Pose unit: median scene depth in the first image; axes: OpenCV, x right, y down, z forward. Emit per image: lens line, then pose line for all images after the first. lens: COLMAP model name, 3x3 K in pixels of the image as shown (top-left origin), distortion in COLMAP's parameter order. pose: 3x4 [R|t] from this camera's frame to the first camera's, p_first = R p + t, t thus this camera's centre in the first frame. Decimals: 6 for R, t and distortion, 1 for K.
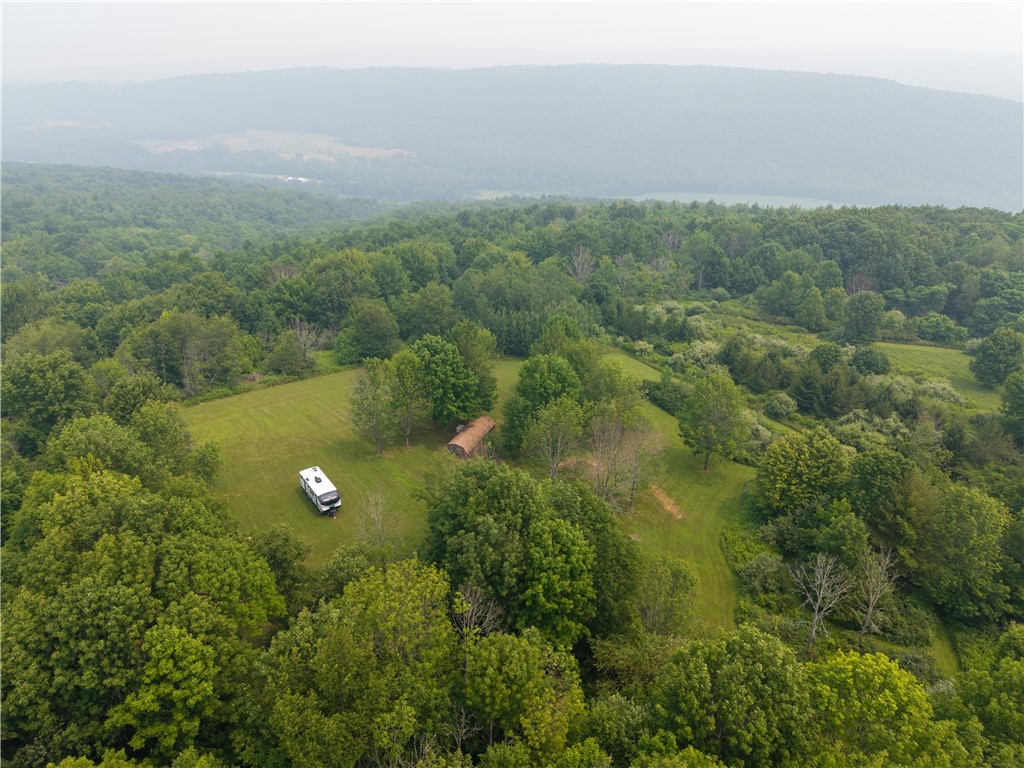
lens RADIAL K [[685.7, 0, 515.0], [0, 685.7, 385.6], [0, 0, 1]] dist [0.021032, -0.020775]
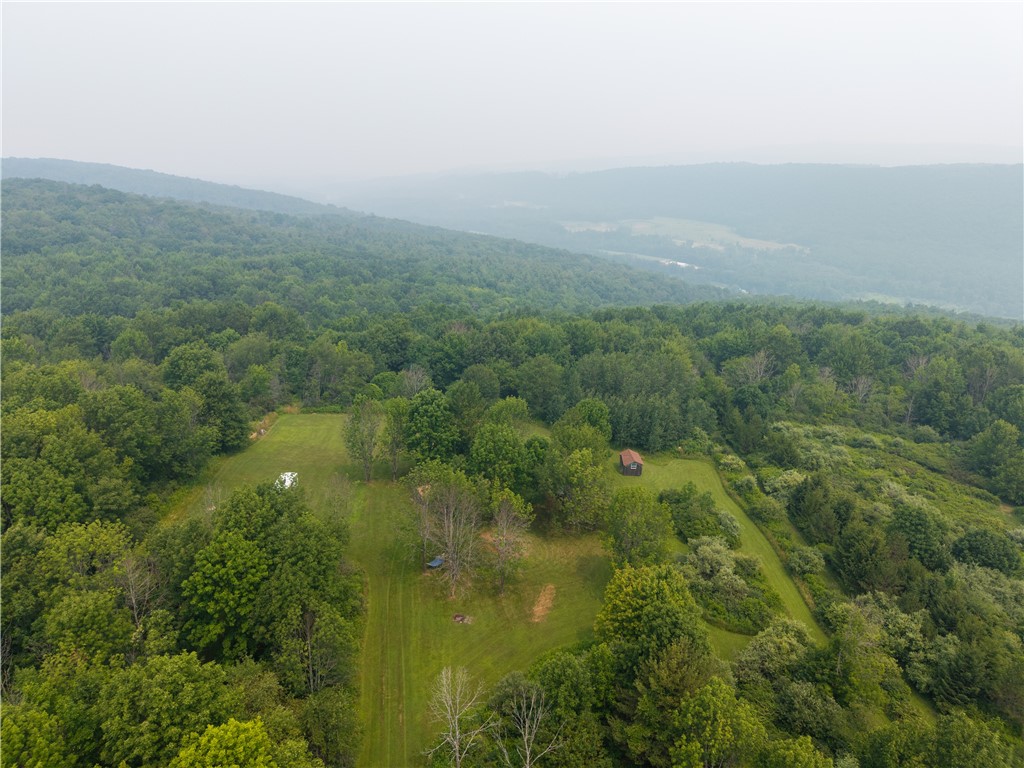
lens RADIAL K [[685.7, 0, 510.4], [0, 685.7, 379.3], [0, 0, 1]] dist [0.021032, -0.020775]
pose [[0.835847, 0.177703, -0.519405, 0.038202], [-0.242305, 0.968429, -0.058599, -0.003597], [0.492594, 0.174834, 0.852517, 0.005986]]
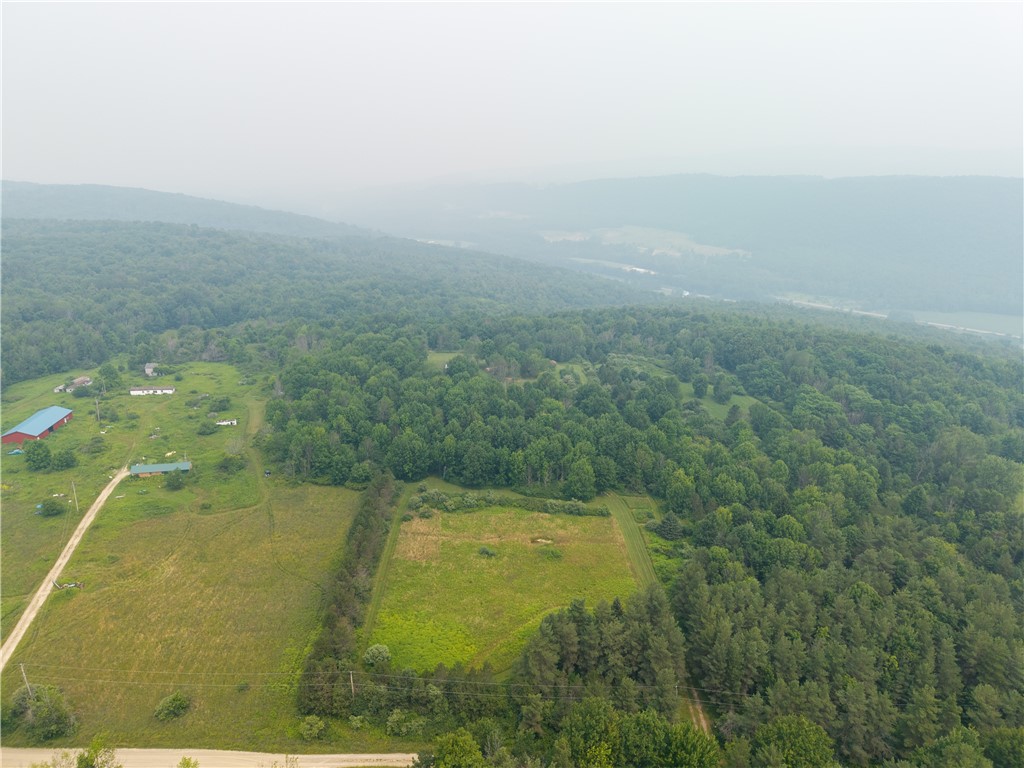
lens RADIAL K [[685.7, 0, 509.8], [0, 685.7, 374.7], [0, 0, 1]] dist [0.021032, -0.020775]
pose [[0.849234, 0.158483, -0.503671, 0.120395], [-0.222417, 0.972506, -0.069009, 0.021782], [0.478887, 0.170630, 0.861135, -0.133275]]
